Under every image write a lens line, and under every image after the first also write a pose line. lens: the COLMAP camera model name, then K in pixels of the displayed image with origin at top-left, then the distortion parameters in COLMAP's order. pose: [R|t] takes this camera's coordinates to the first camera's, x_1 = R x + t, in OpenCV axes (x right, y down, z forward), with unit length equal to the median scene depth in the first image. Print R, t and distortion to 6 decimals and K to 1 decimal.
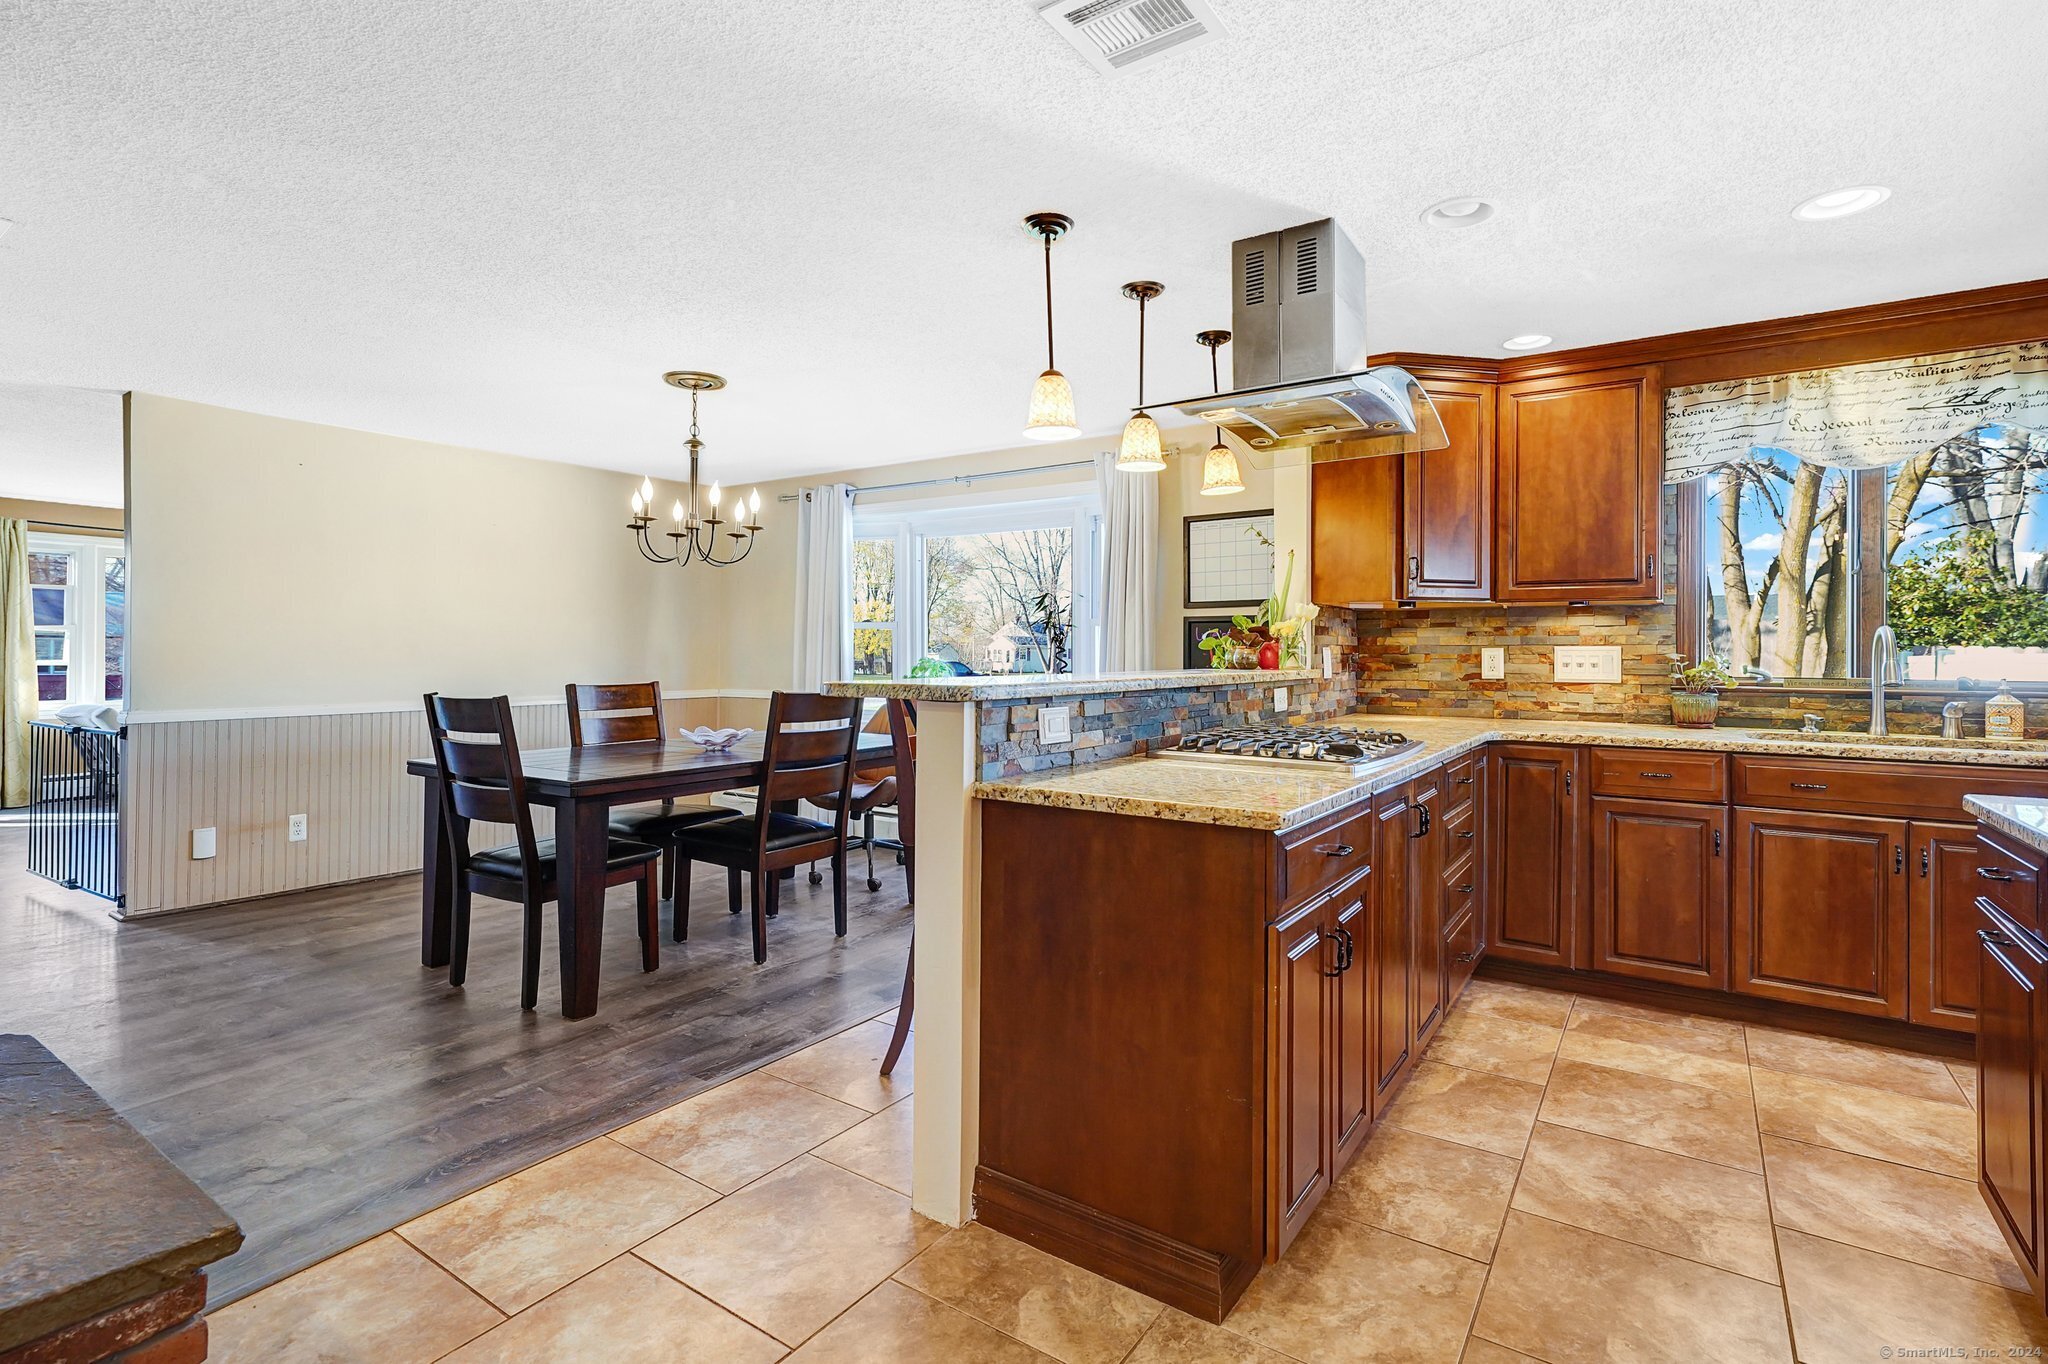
lens RADIAL K [[938.3, 0, 1074.4], [0, 938.3, 650.0], [0, 0, 1]] dist [-0.000139, 0.000923]
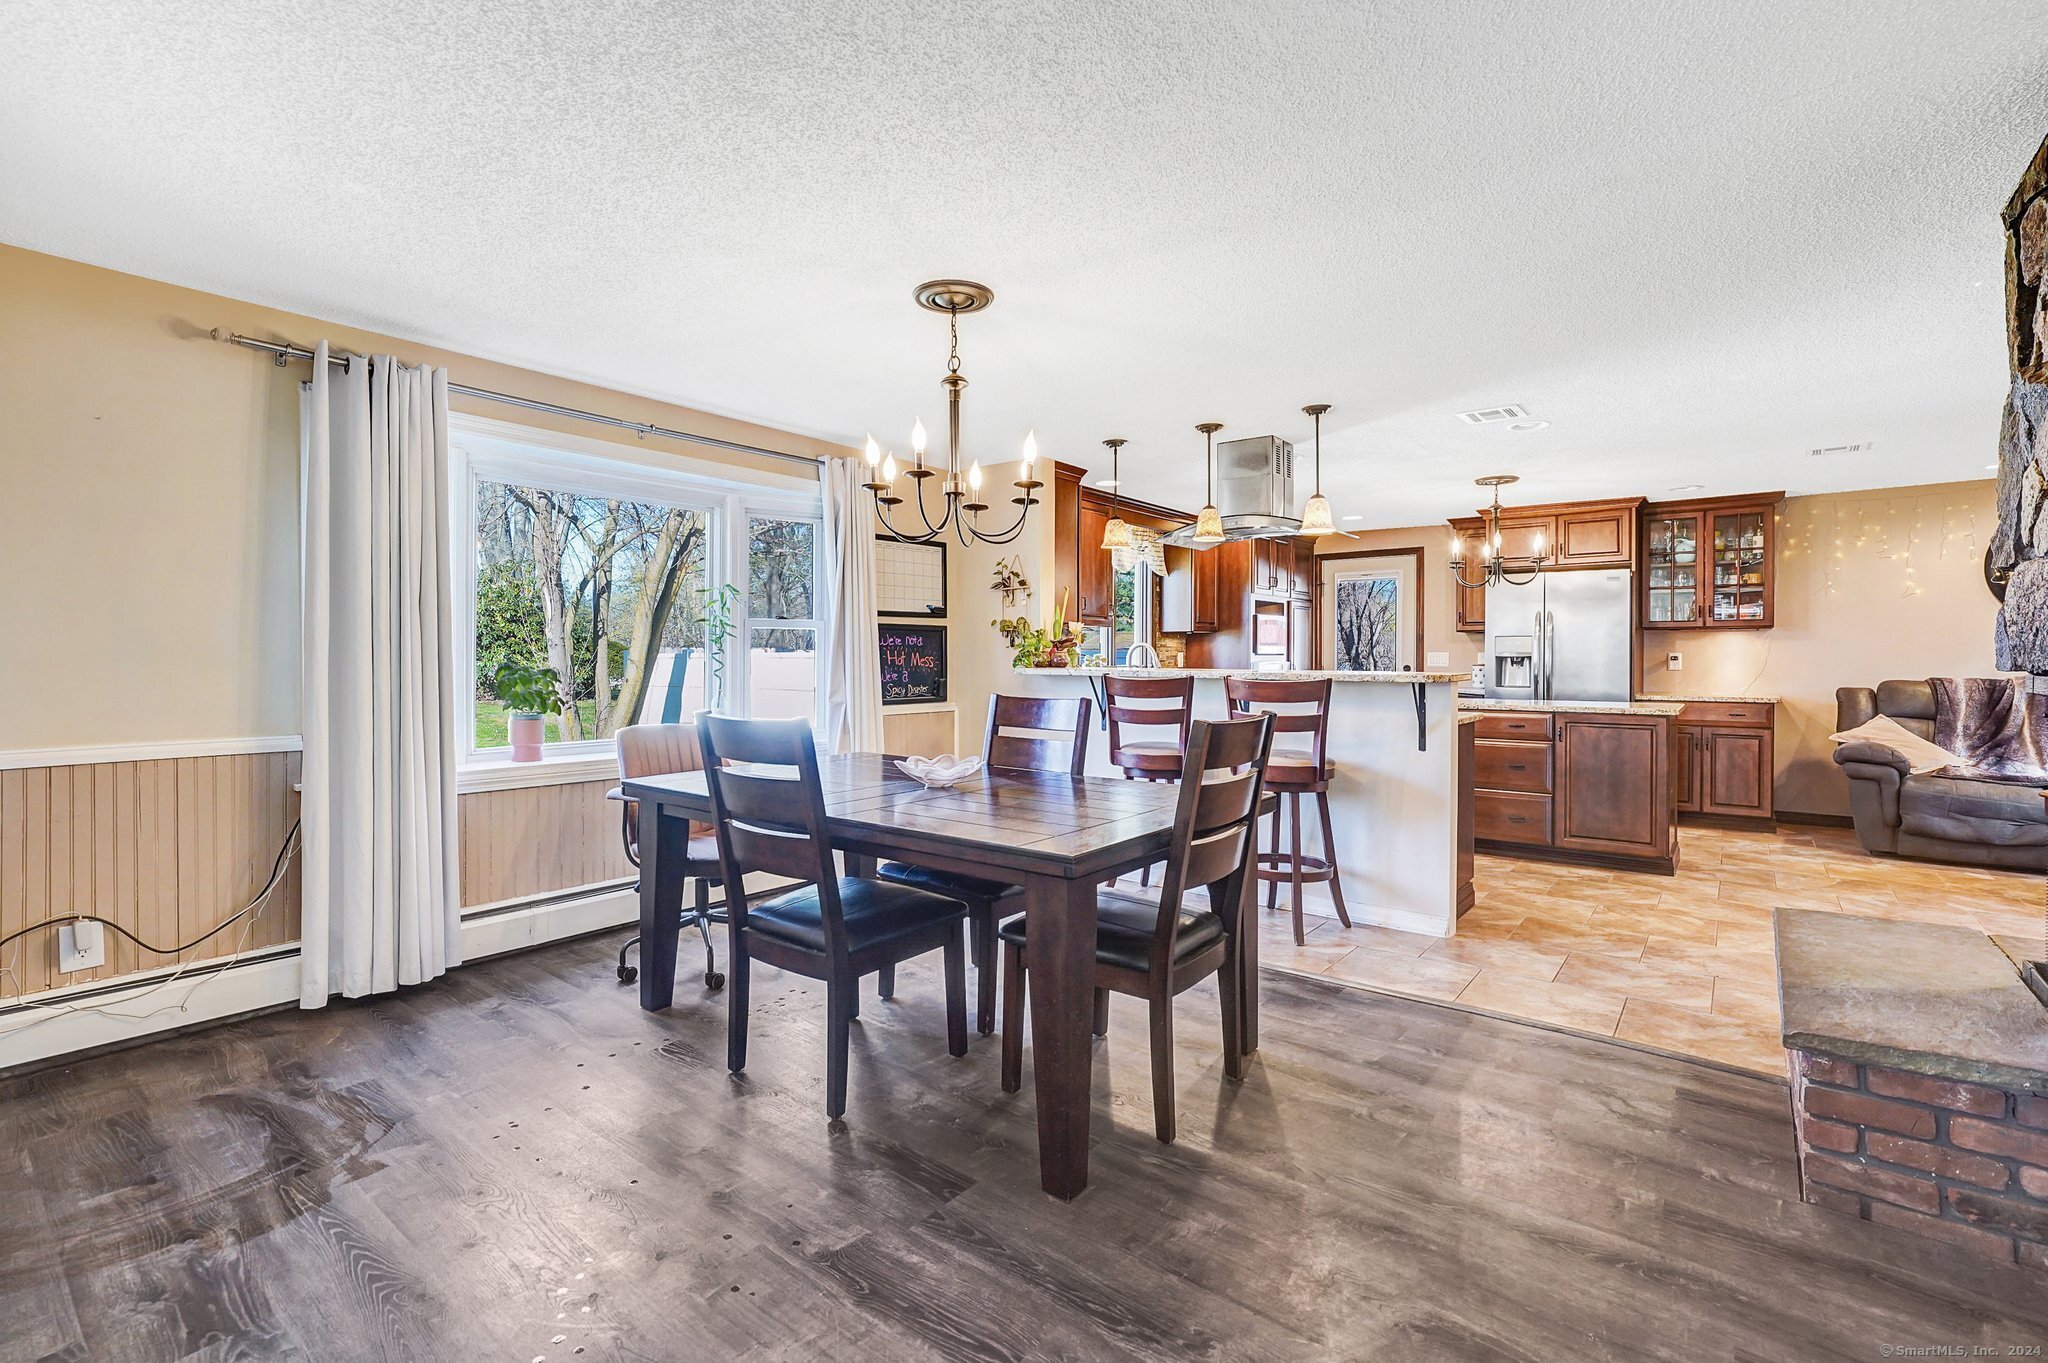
lens RADIAL K [[925.0, 0, 956.7], [0, 925.0, 661.4], [0, 0, 1]] dist [-0.002009, -0.000275]
pose [[0.142297, -0.010802, 0.989765, -1.294464], [-0.002928, 0.999931, 0.011333, -0.005681], [-0.989820, -0.004511, 0.142256, 1.011052]]
